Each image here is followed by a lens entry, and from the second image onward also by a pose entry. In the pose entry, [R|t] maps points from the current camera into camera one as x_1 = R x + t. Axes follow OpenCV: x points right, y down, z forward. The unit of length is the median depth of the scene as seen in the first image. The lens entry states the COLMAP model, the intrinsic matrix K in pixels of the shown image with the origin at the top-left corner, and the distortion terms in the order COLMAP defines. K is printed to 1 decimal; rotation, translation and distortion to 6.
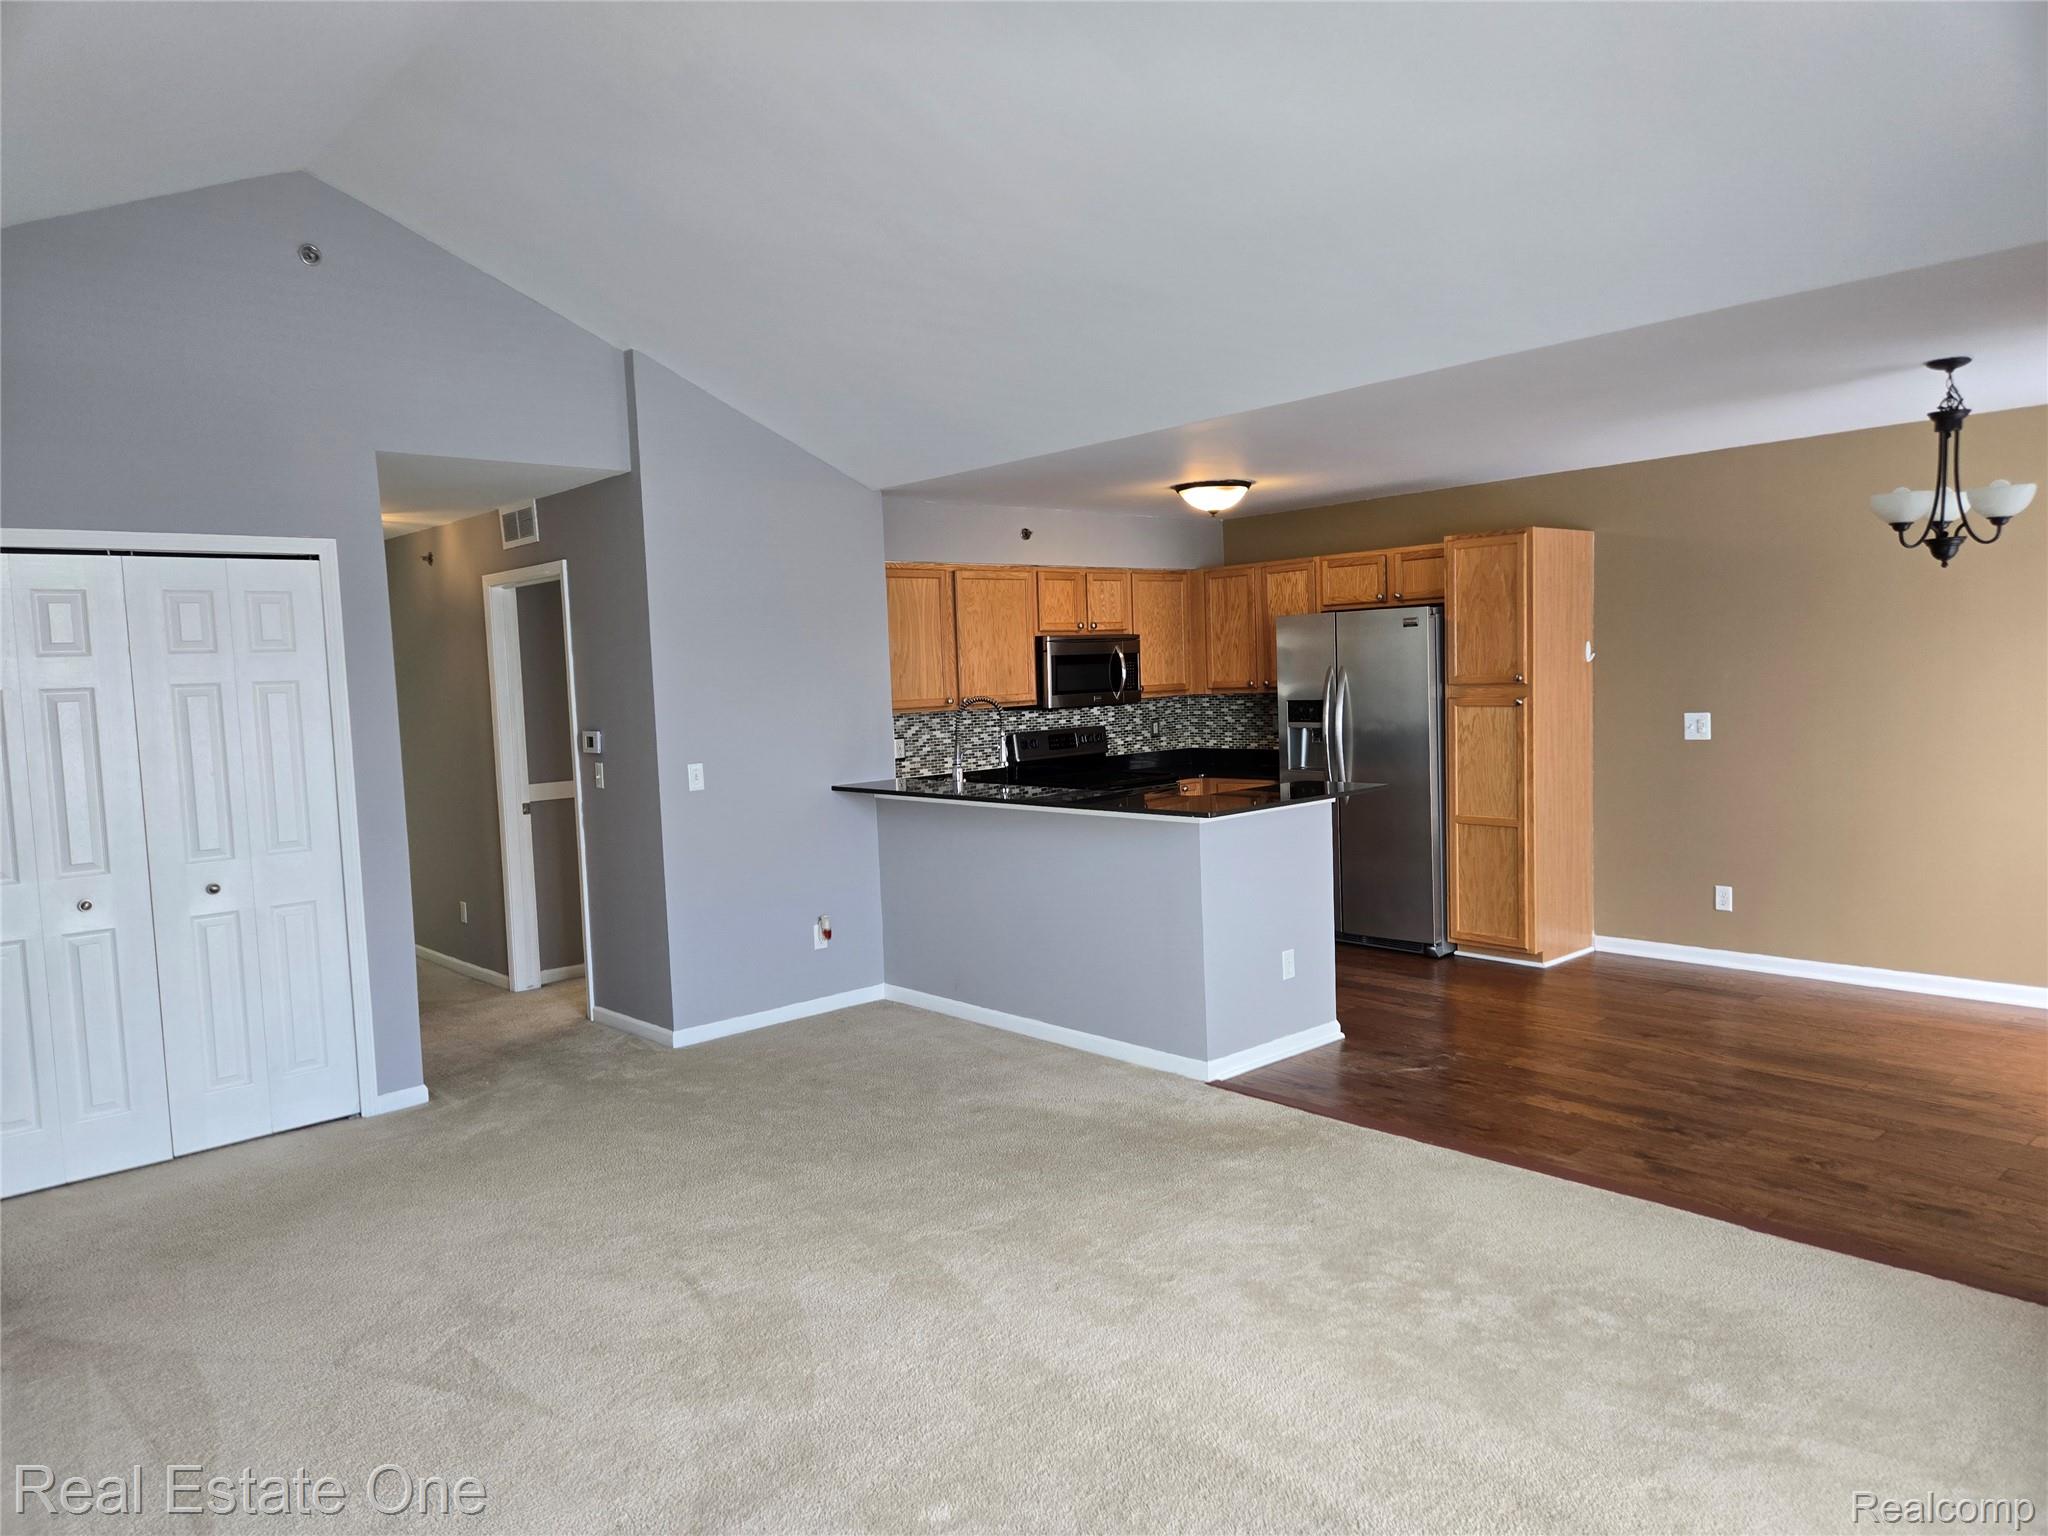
lens RADIAL K [[1363.7, 0, 1011.8], [0, 1363.7, 767.4], [0, 0, 1]] dist [0.074918, -0.062757]
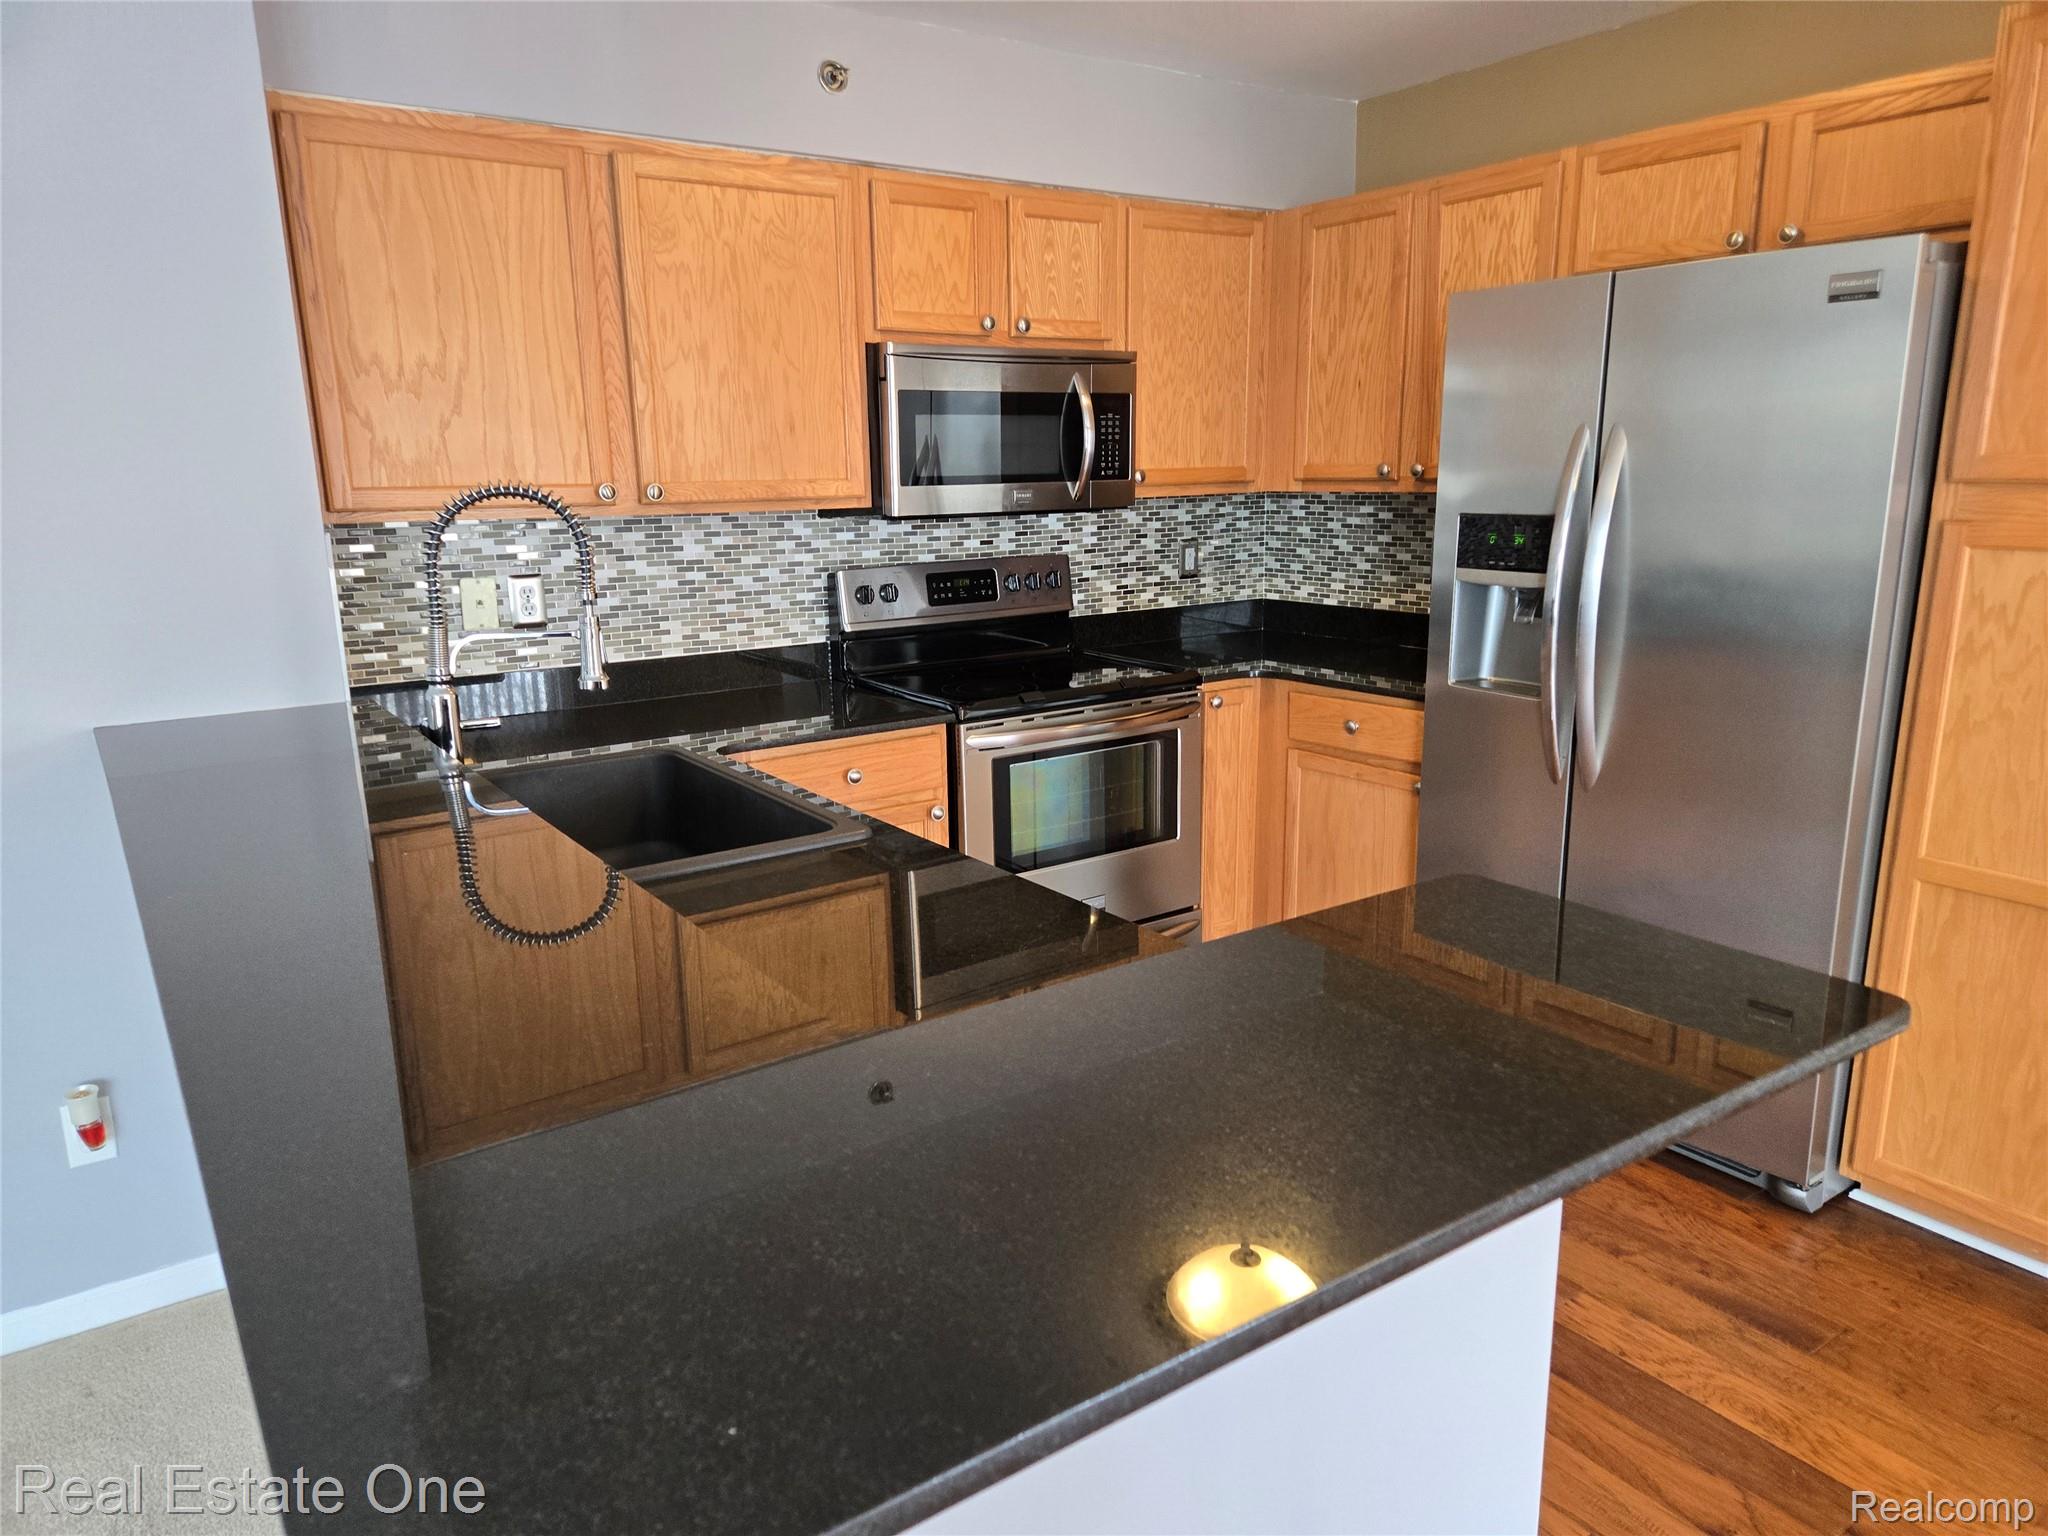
lens RADIAL K [[1358.7, 0, 1017.5], [0, 1358.7, 775.1], [0, 0, 1]] dist [0.075727, -0.065212]
pose [[0.991461, 0.051312, -0.119883, 0.124772], [-0.031768, 0.986674, 0.159580, -0.033174], [0.126474, -0.154409, 0.979879, 0.576196]]
